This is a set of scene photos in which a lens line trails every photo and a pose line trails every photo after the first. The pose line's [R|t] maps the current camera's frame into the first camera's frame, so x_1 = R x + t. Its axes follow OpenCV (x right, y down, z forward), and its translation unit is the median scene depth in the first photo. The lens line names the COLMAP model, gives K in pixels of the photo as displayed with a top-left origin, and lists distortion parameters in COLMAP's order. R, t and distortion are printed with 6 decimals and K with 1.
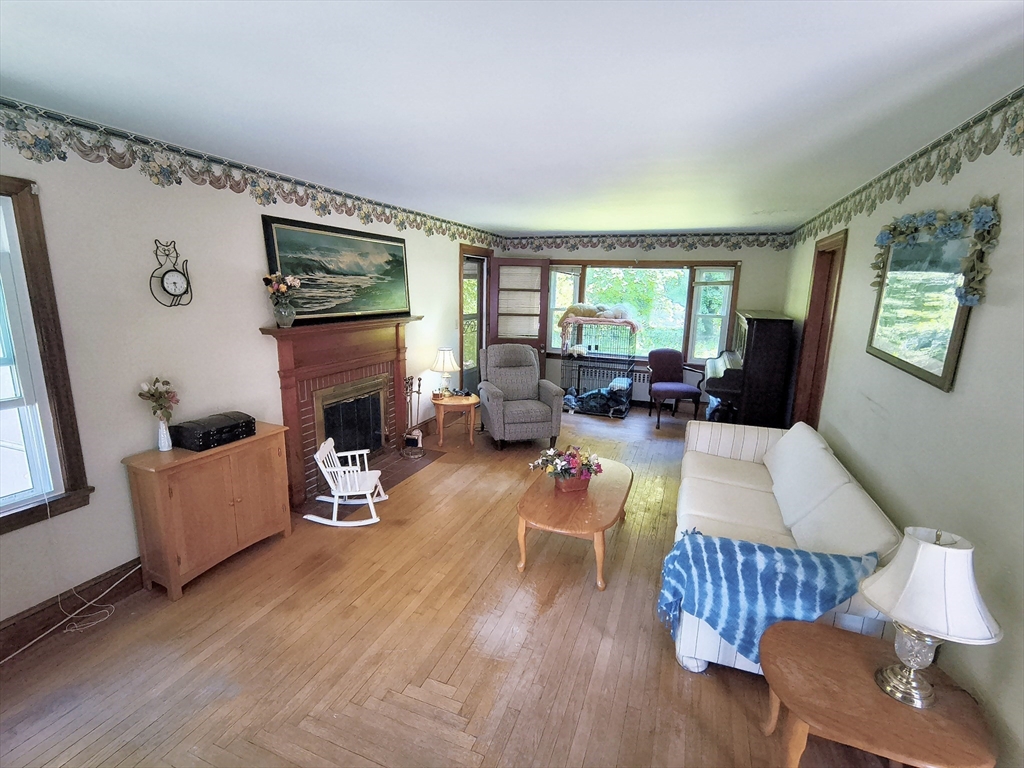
lens RADIAL K [[482.0, 0, 512.0], [0, 482.0, 384.0], [0, 0, 1]] dist [0.034436, 0.000417]
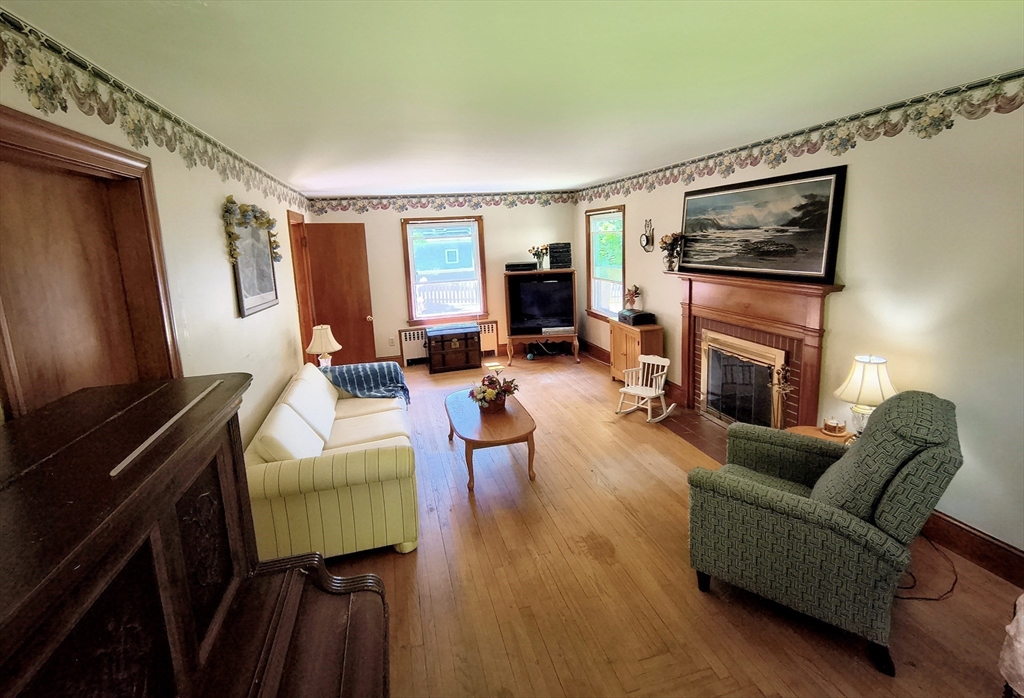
lens RADIAL K [[499.4, 0, 512.0], [0, 499.4, 349.0], [0, 0, 1]] dist [-0.000153, -0.000429]
pose [[-0.818299, 0.125148, -0.561003, 0.642277], [-0.106078, 0.926364, 0.361381, -0.319912], [0.564919, 0.355228, -0.744768, 1.594743]]
